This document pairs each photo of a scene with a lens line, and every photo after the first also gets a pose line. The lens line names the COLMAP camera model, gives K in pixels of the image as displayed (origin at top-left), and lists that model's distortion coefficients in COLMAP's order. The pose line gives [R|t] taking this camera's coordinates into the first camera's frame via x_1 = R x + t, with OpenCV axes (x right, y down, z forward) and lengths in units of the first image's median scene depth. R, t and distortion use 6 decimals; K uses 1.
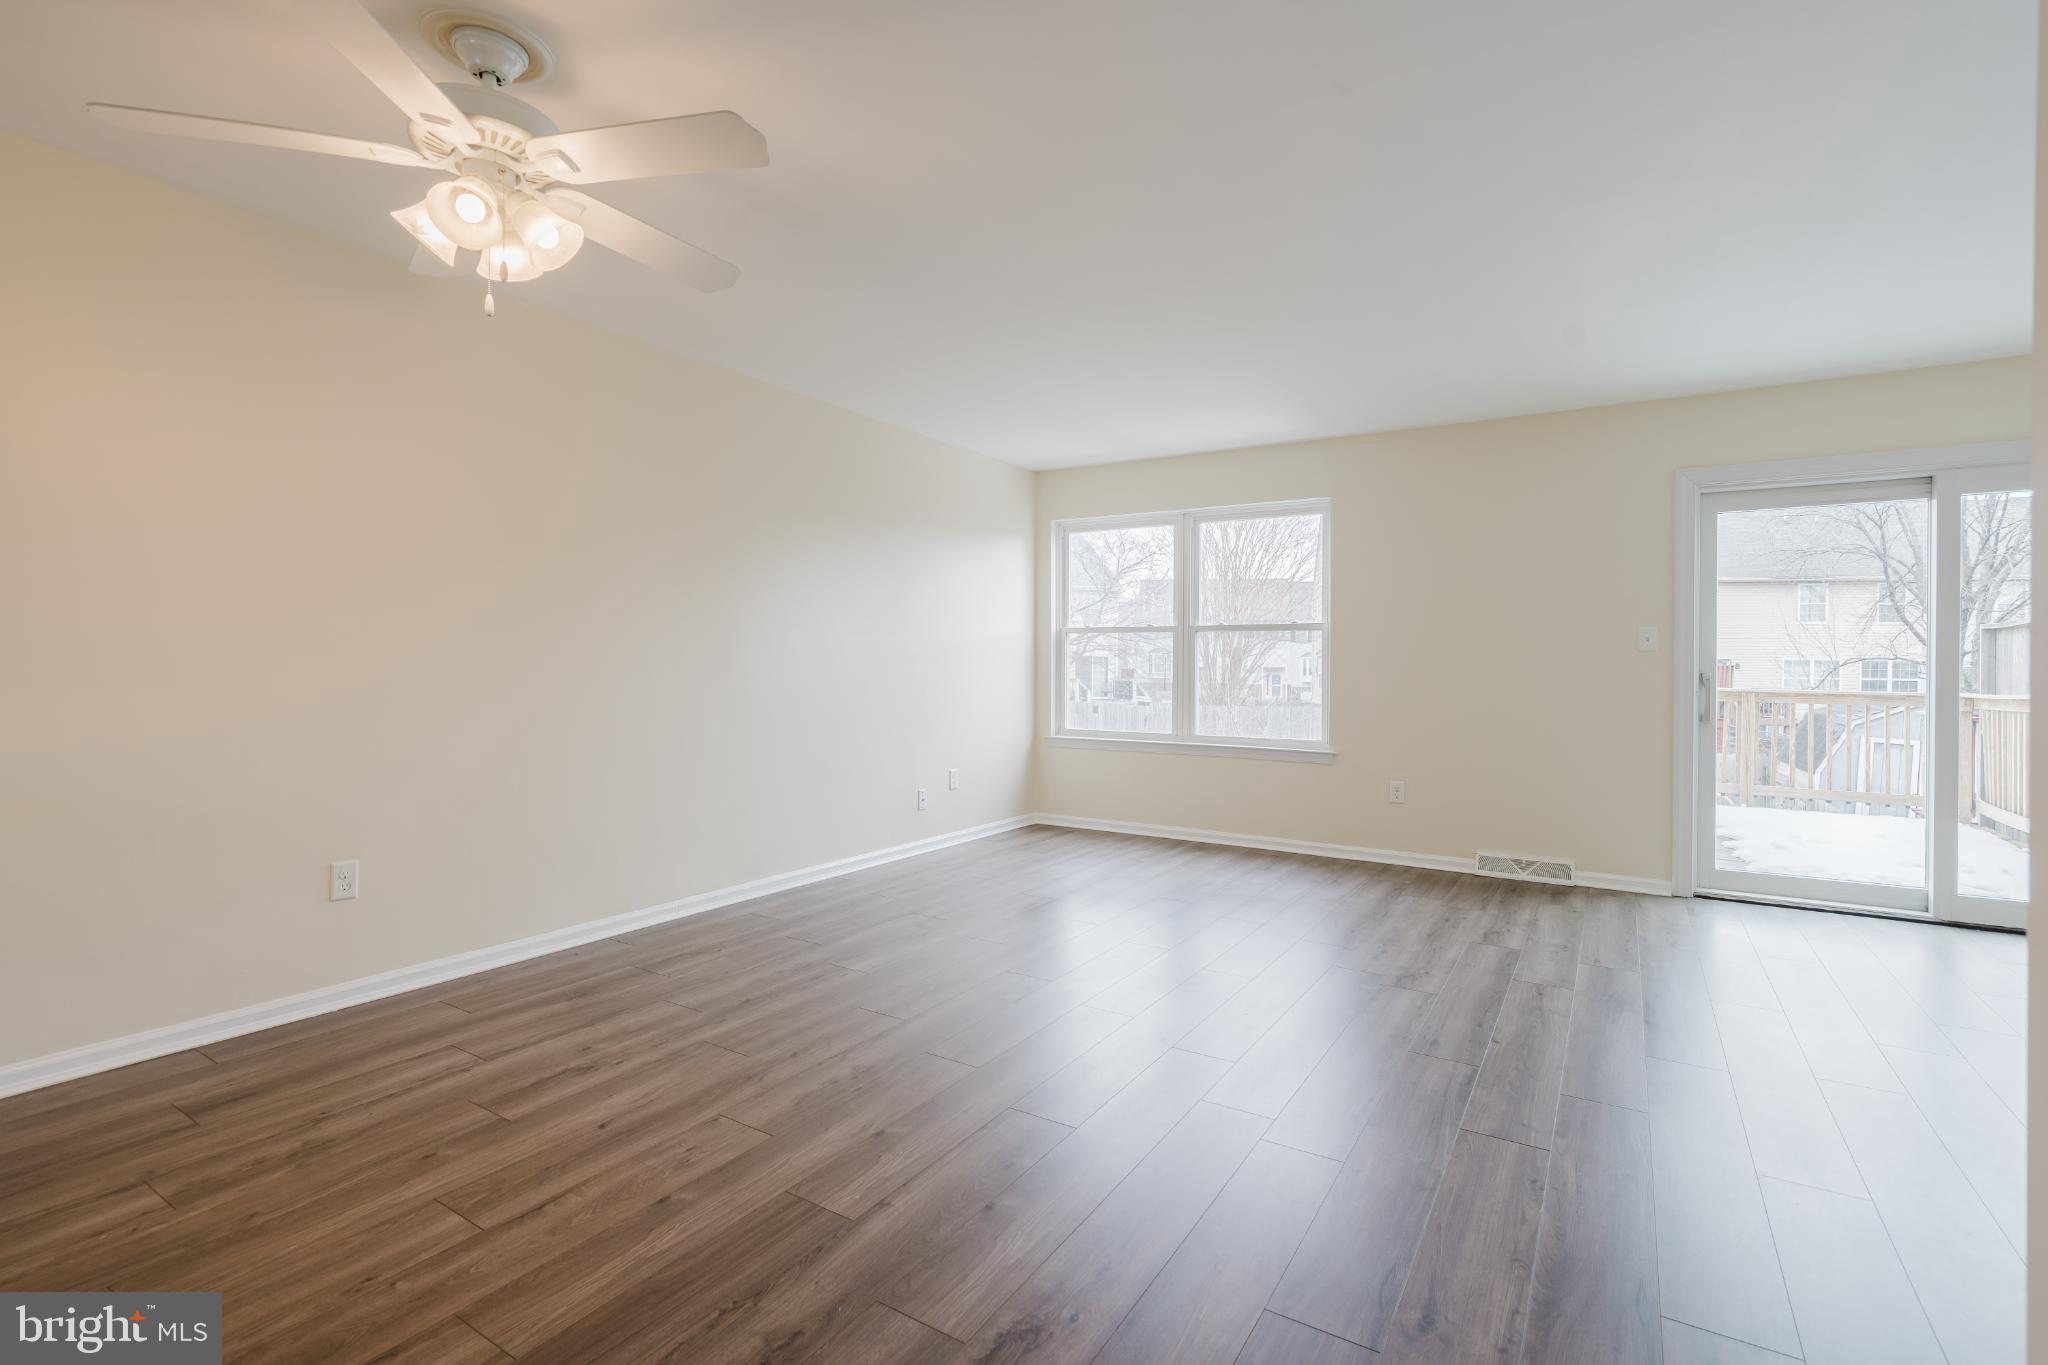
lens RADIAL K [[947.1, 0, 1024.0], [0, 947.1, 682.5], [0, 0, 1]] dist [-0.002291, -0.000235]
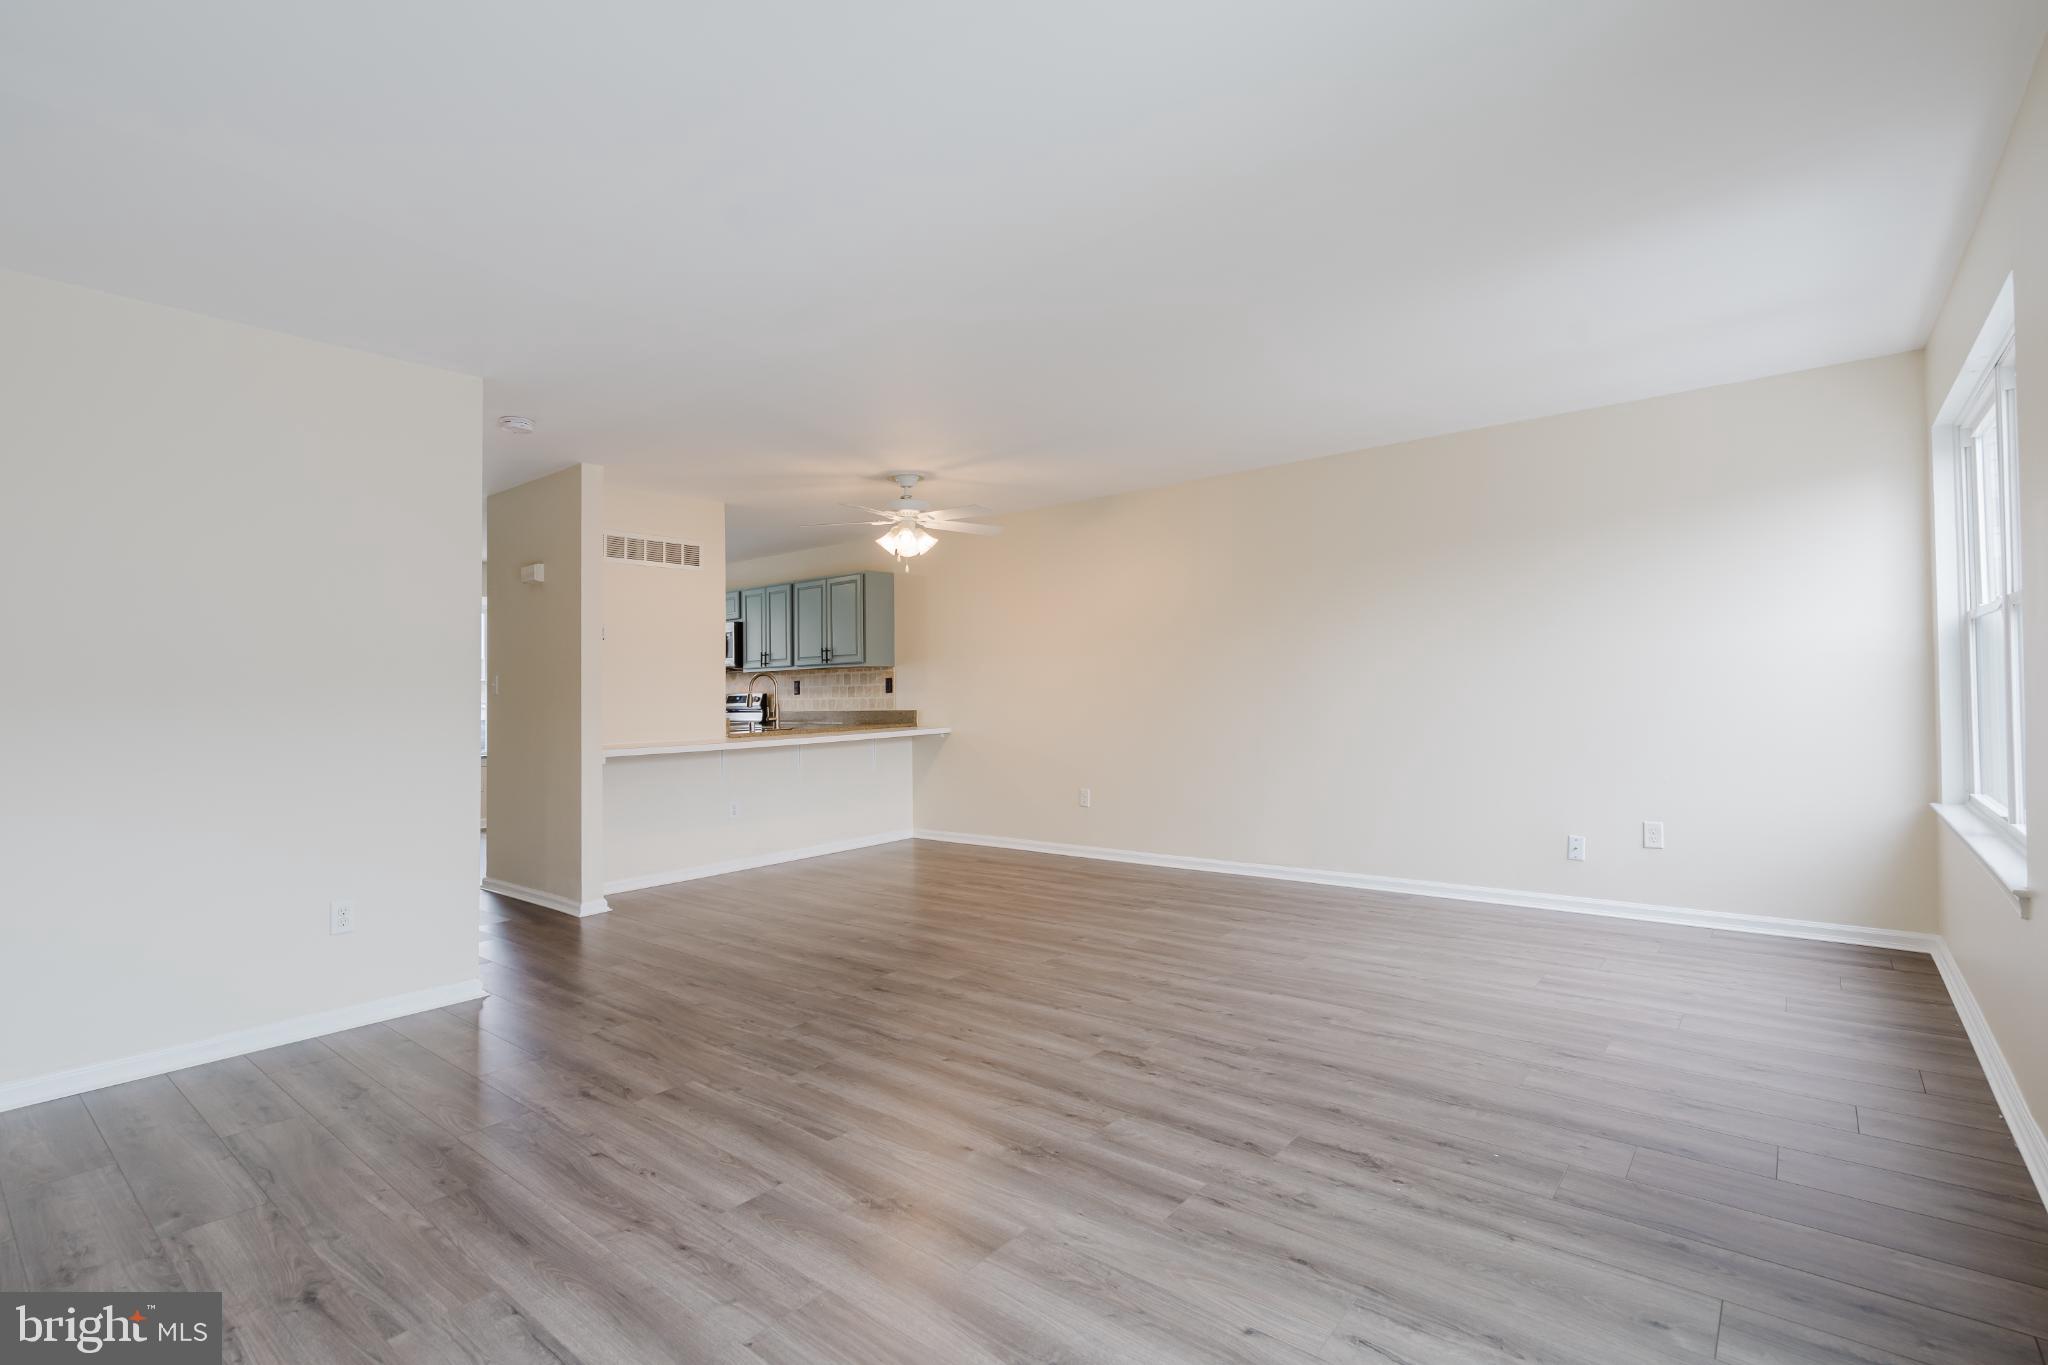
lens RADIAL K [[957.8, 0, 1024.0], [0, 957.8, 682.5], [0, 0, 1]] dist [0.002890, 0.001279]
pose [[-0.127090, -0.014729, -0.991782, 1.377608], [0.003360, 0.999878, -0.015280, -0.018672], [0.991885, -0.005275, -0.127025, 1.089775]]
